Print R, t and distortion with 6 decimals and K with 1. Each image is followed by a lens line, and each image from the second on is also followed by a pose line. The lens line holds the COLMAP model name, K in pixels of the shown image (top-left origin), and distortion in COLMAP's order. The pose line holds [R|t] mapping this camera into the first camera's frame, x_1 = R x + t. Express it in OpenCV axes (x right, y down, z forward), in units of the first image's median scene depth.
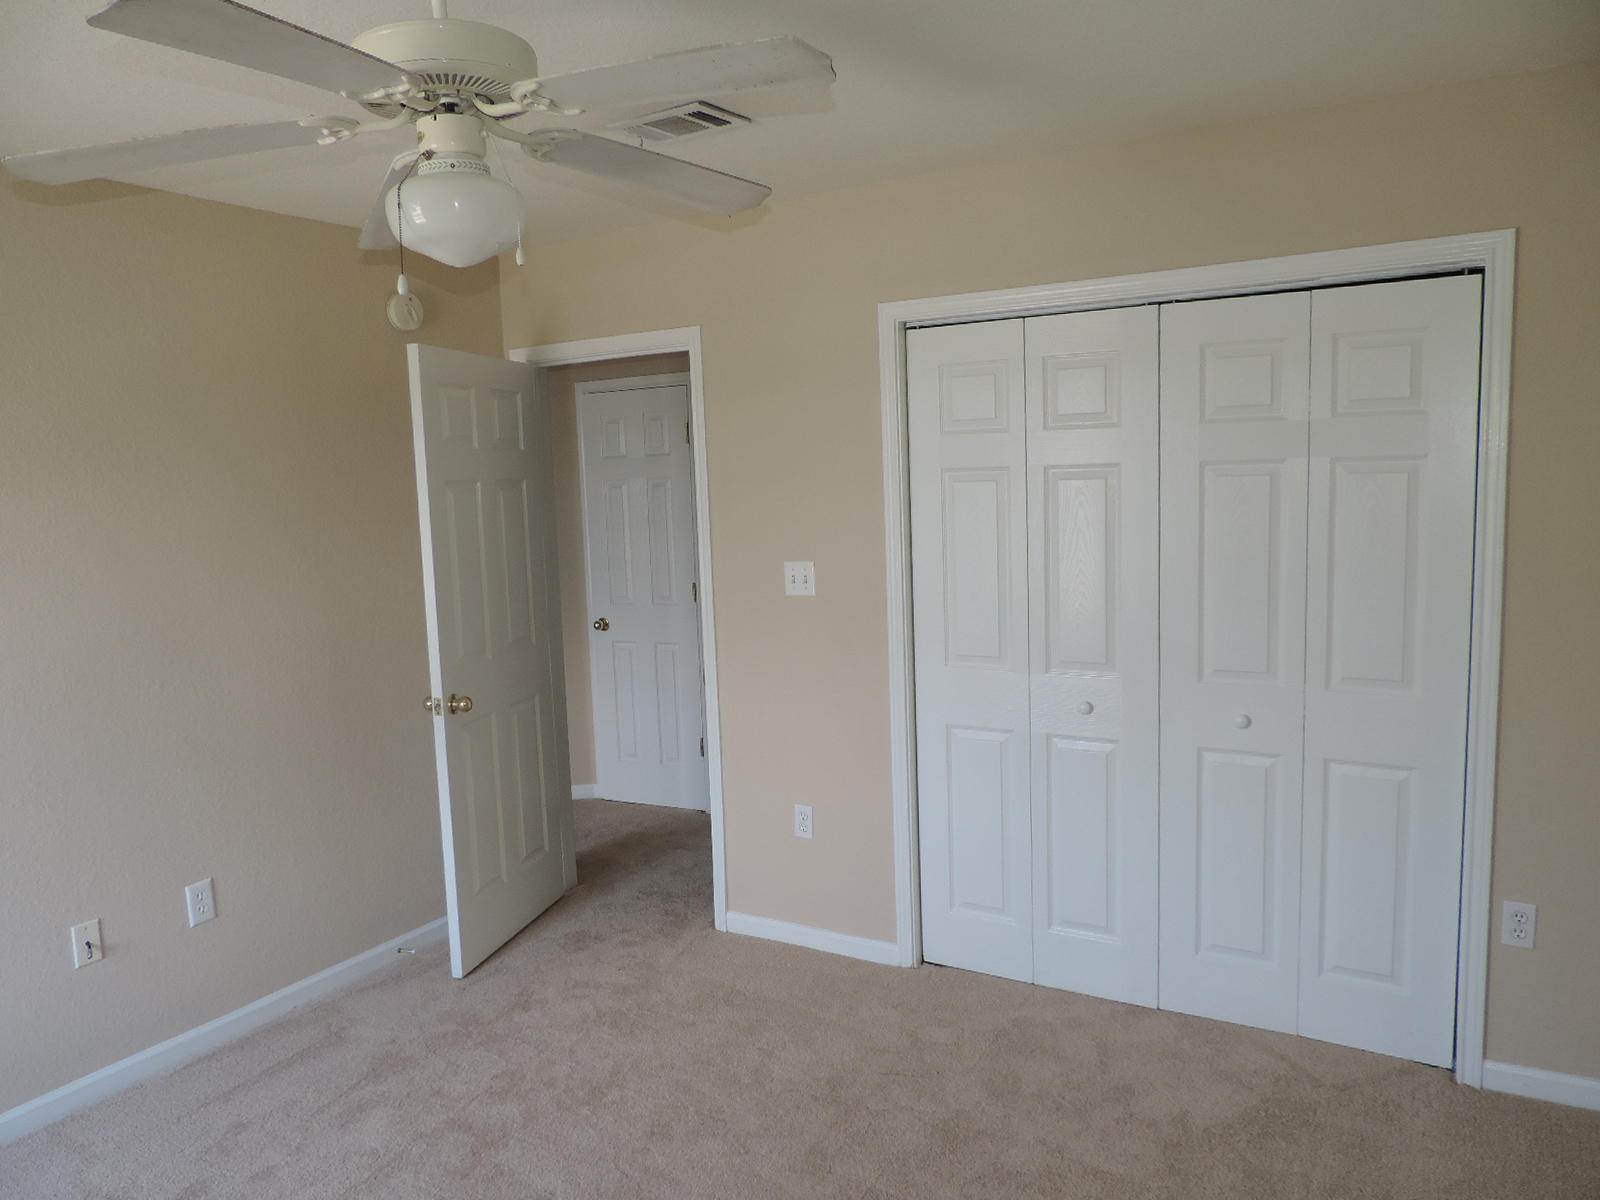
lens RADIAL K [[1148.9, 0, 800.0], [0, 1148.9, 600.0], [0, 0, 1]] dist [-0.007324, -0.009505]
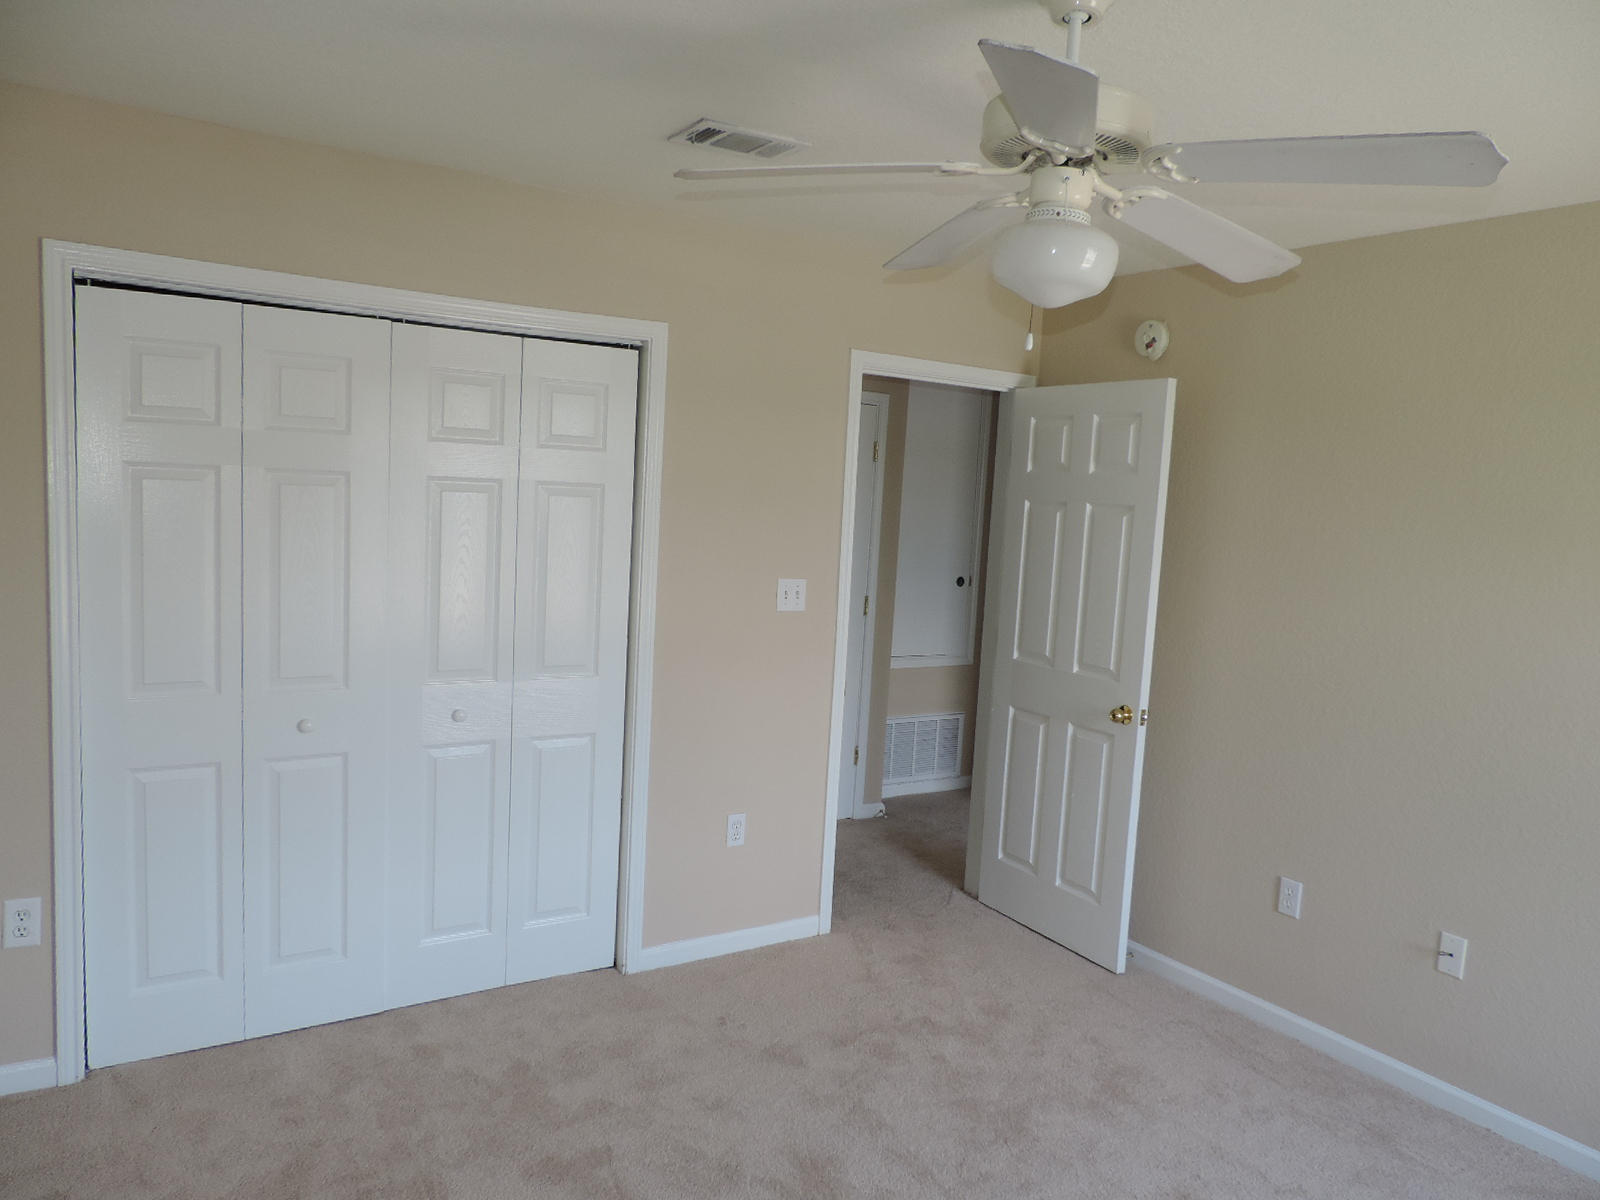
lens RADIAL K [[1090.8, 0, 800.0], [0, 1090.8, 600.0], [0, 0, 1]] dist [0.002203, 0.001870]
pose [[0.472059, -0.029279, 0.881081, -0.477088], [0.029527, 0.999413, 0.017391, -0.016684], [-0.881072, 0.017806, 0.472646, 0.277812]]
